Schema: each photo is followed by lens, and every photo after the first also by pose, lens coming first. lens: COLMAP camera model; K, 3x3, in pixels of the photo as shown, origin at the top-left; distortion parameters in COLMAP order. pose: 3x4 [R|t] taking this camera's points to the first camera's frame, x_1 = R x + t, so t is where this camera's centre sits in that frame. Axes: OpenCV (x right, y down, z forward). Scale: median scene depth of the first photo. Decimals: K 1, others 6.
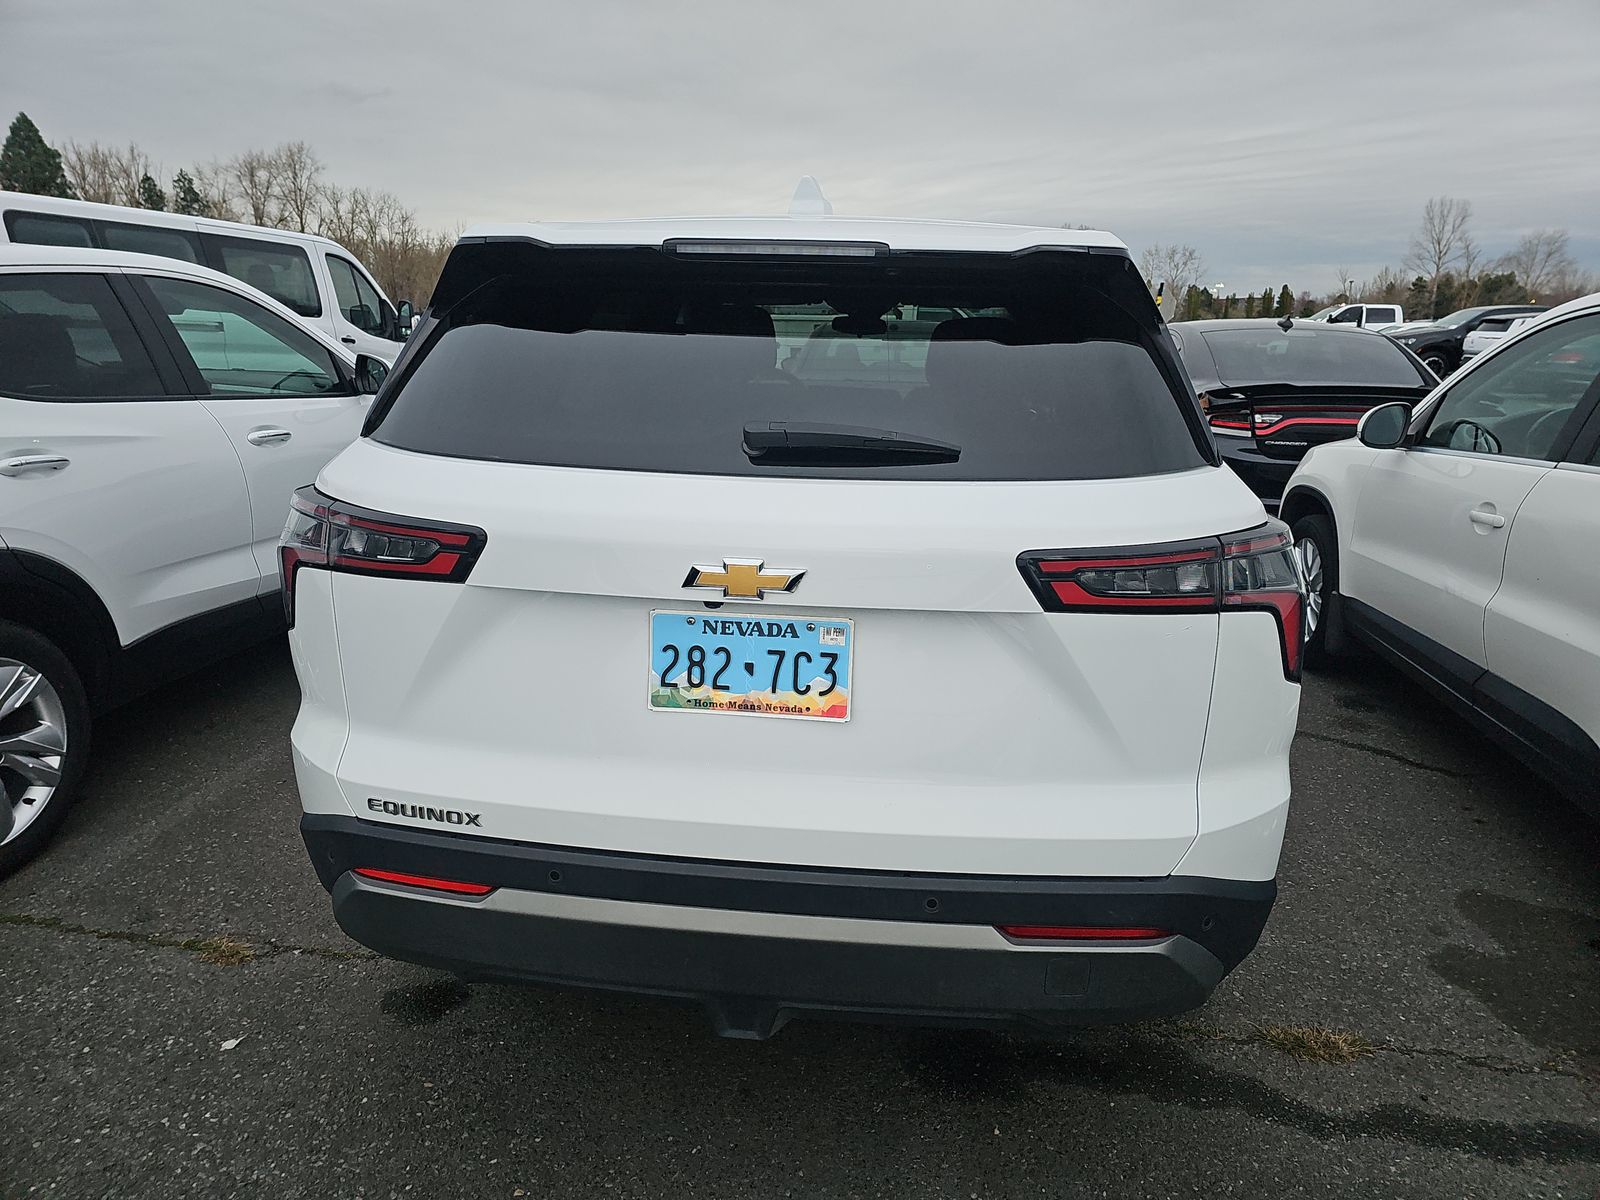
lens RADIAL K [[1062.6, 0, 800.0], [0, 1062.6, 600.0], [0, 0, 1]] dist [0.028804, -0.001790]
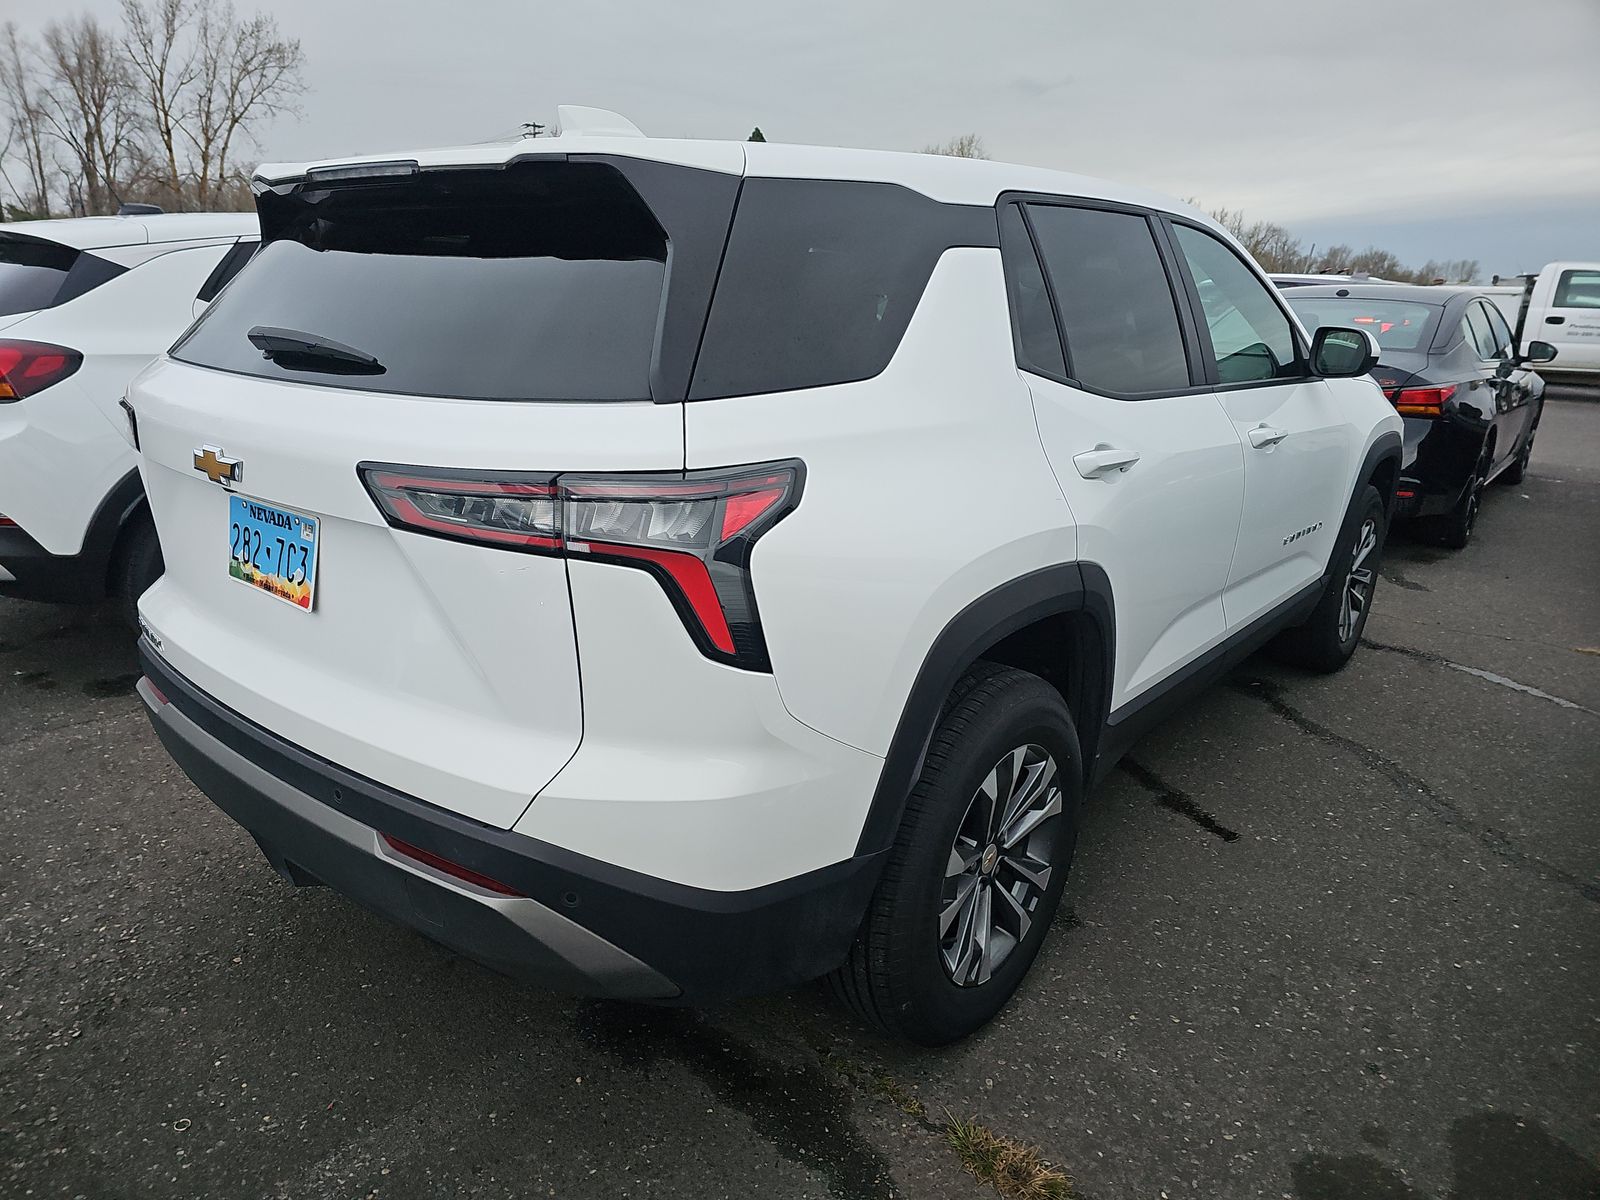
lens RADIAL K [[1054.6, 0, 804.8], [0, 1054.6, 623.7], [0, 0, 1]] dist [0.030236, 0.000554]
pose [[0.826903, 0.166516, -0.537125, 1.006077], [-0.148078, 0.985920, 0.077682, -0.031784], [0.542498, 0.015300, 0.839918, 0.351724]]
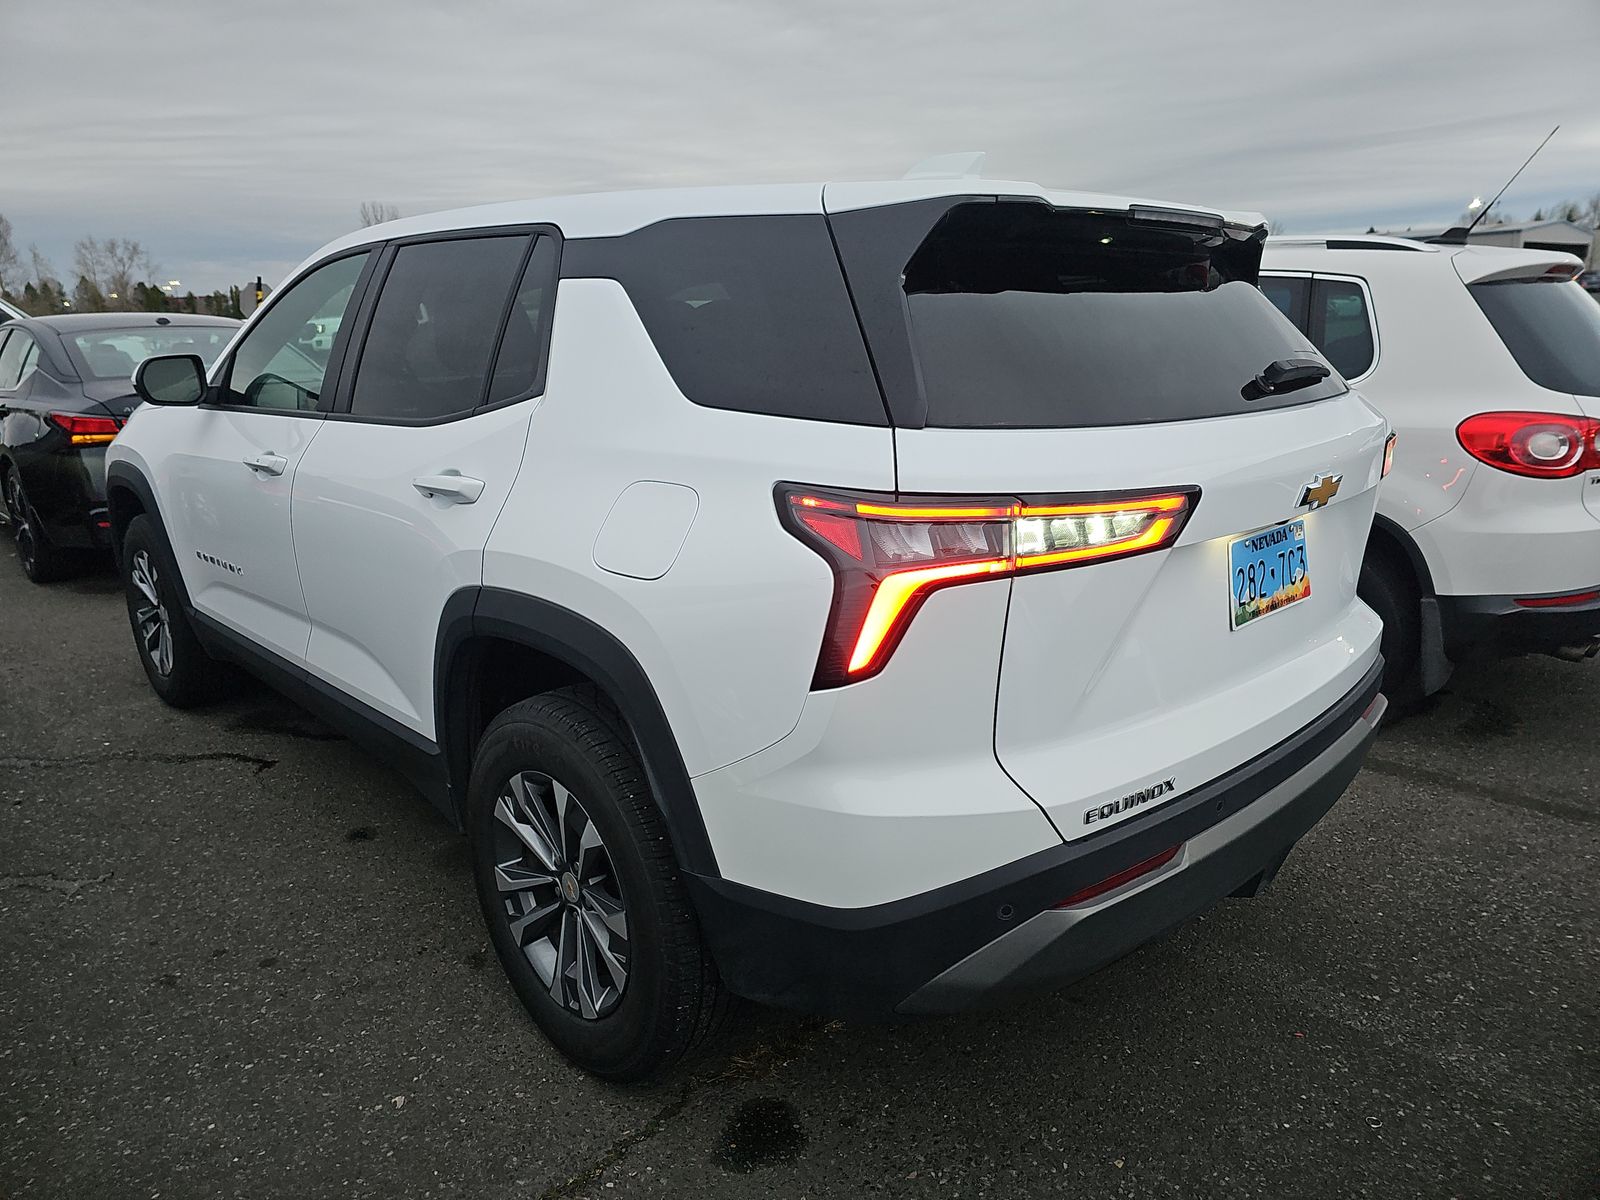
lens RADIAL K [[1091.3, 0, 800.0], [0, 1091.3, 600.0], [0, 0, 1]] dist [-0.001969, -0.002089]
pose [[0.642686, -0.220696, 0.733654, -1.237406], [0.222377, 0.970121, 0.097025, -0.136882], [-0.733146, 0.100791, 0.672561, 0.554073]]
